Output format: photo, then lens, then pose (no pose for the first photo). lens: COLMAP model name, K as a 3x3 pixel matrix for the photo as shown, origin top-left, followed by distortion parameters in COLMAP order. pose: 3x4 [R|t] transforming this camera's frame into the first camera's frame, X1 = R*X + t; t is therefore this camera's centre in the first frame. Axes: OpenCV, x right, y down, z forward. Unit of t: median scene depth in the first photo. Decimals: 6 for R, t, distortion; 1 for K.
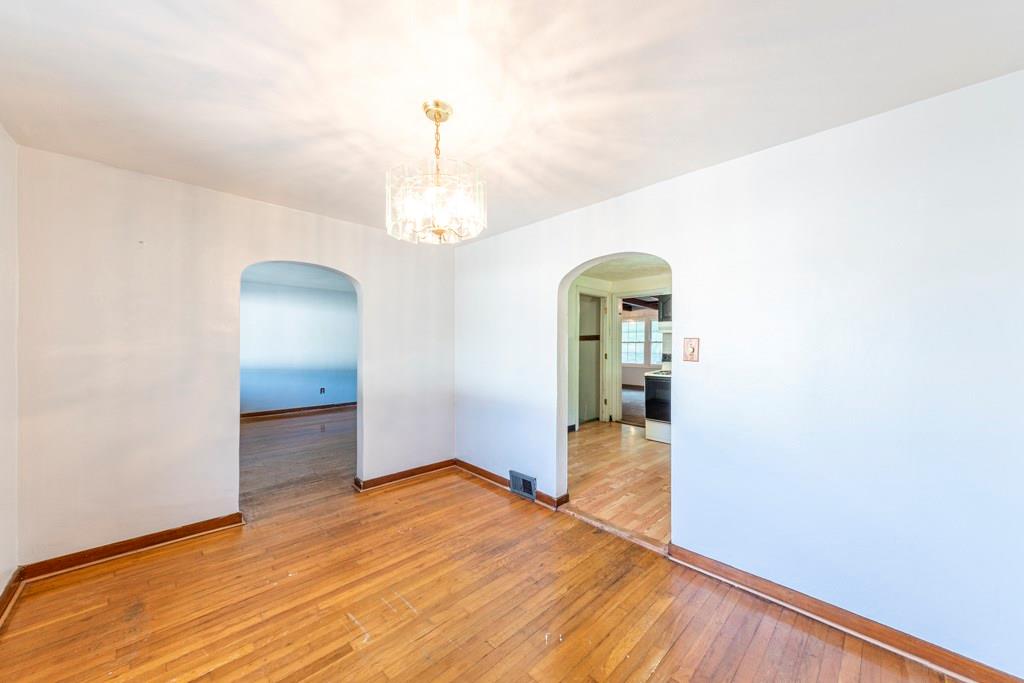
lens RADIAL K [[367.5, 0, 509.3], [0, 367.5, 345.0], [0, 0, 1]] dist [0.008341, -0.002530]
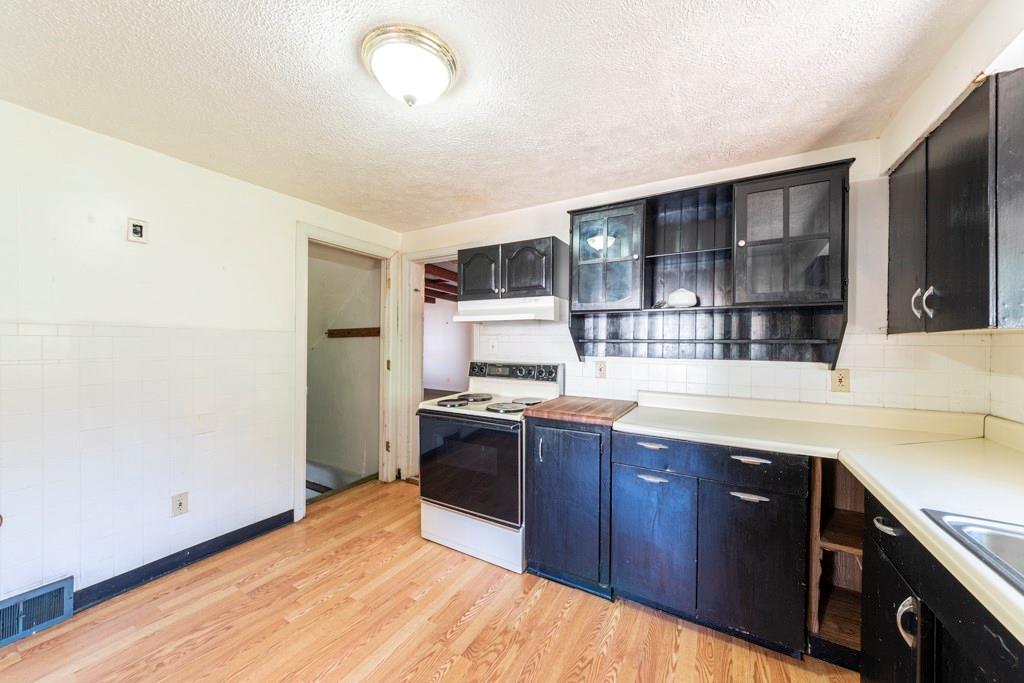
lens RADIAL K [[367.5, 0, 514.2], [0, 367.5, 346.7], [0, 0, 1]] dist [0.008341, -0.002530]
pose [[0.959837, 0.004576, 0.280519, 0.320921], [-0.007188, 0.999940, 0.008283, -0.003892], [-0.280465, -0.009967, 0.959813, 0.455151]]
